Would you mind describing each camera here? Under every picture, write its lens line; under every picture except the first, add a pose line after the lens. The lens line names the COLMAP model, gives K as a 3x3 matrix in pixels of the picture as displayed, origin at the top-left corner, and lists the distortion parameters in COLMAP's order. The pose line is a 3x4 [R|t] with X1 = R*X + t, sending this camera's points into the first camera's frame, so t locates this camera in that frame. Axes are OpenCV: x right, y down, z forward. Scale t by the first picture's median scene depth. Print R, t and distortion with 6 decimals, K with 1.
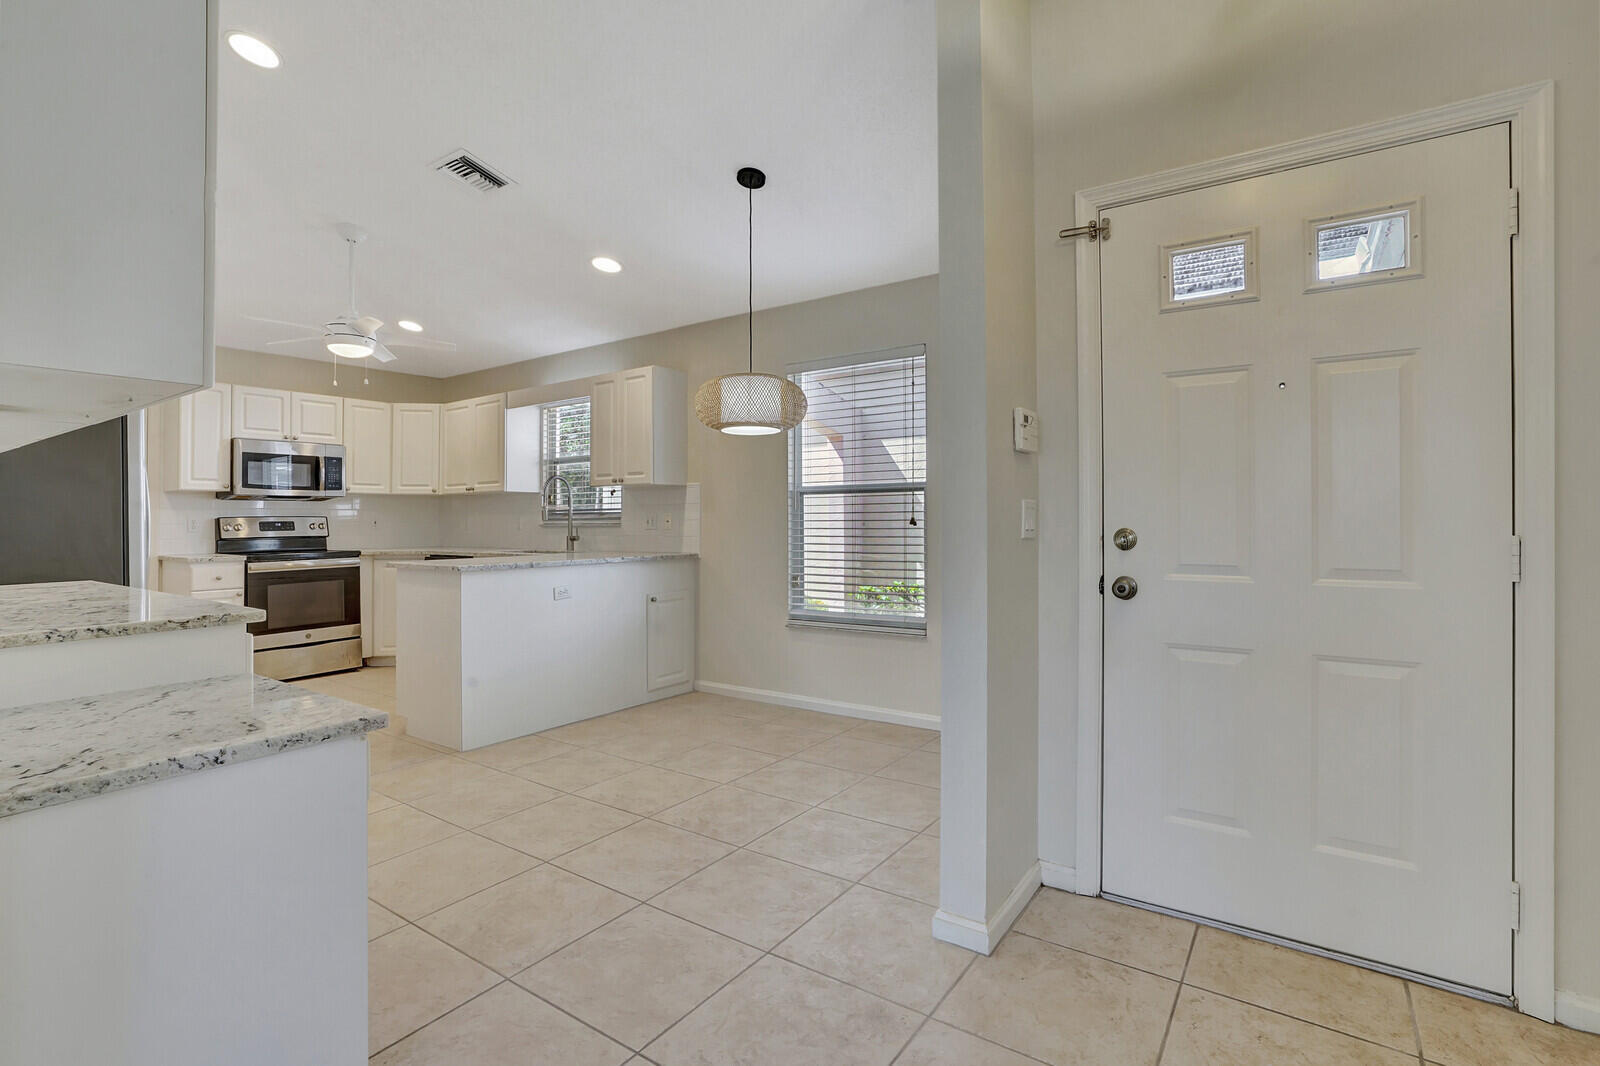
lens RADIAL K [[758.3, 0, 796.3], [0, 758.3, 494.1], [0, 0, 1]] dist [-0.059262, 0.022384]
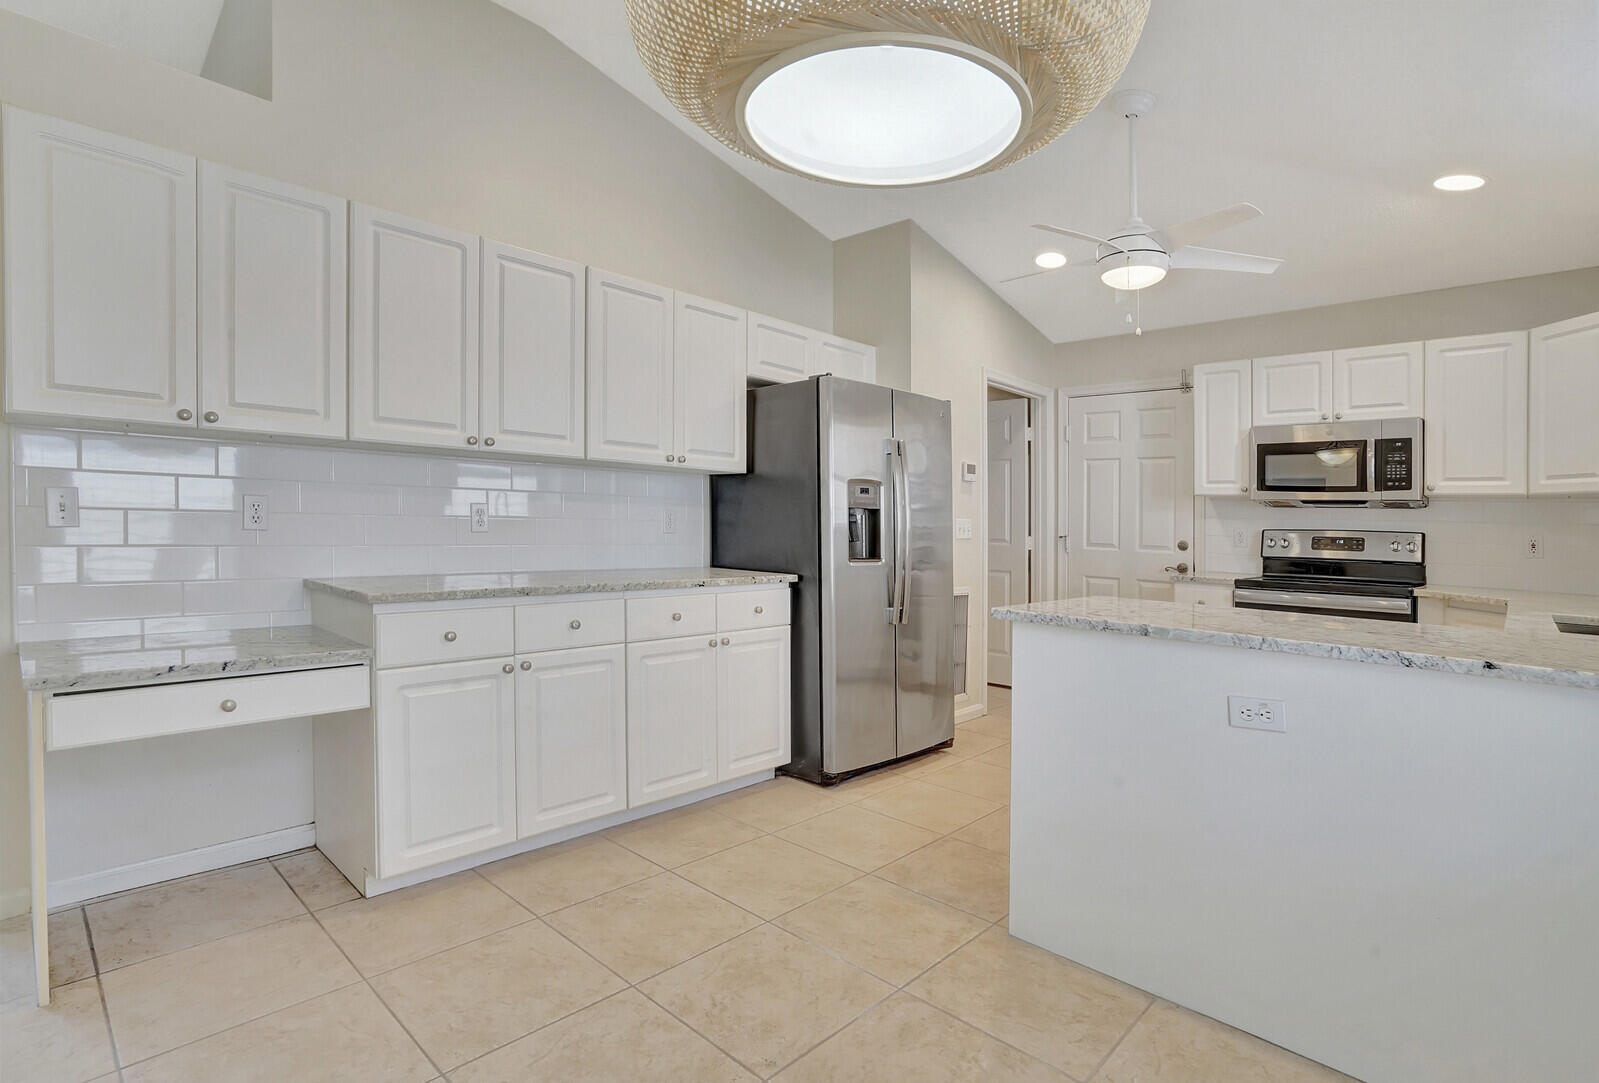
lens RADIAL K [[782.7, 0, 801.3], [0, 782.7, 513.2], [0, 0, 1]] dist [-0.038258, 0.000843]
pose [[-0.154539, -0.007747, -0.987956, 0.111844], [0.003141, 0.999960, -0.008333, 0.019583], [0.987982, -0.004391, -0.154508, 0.640222]]
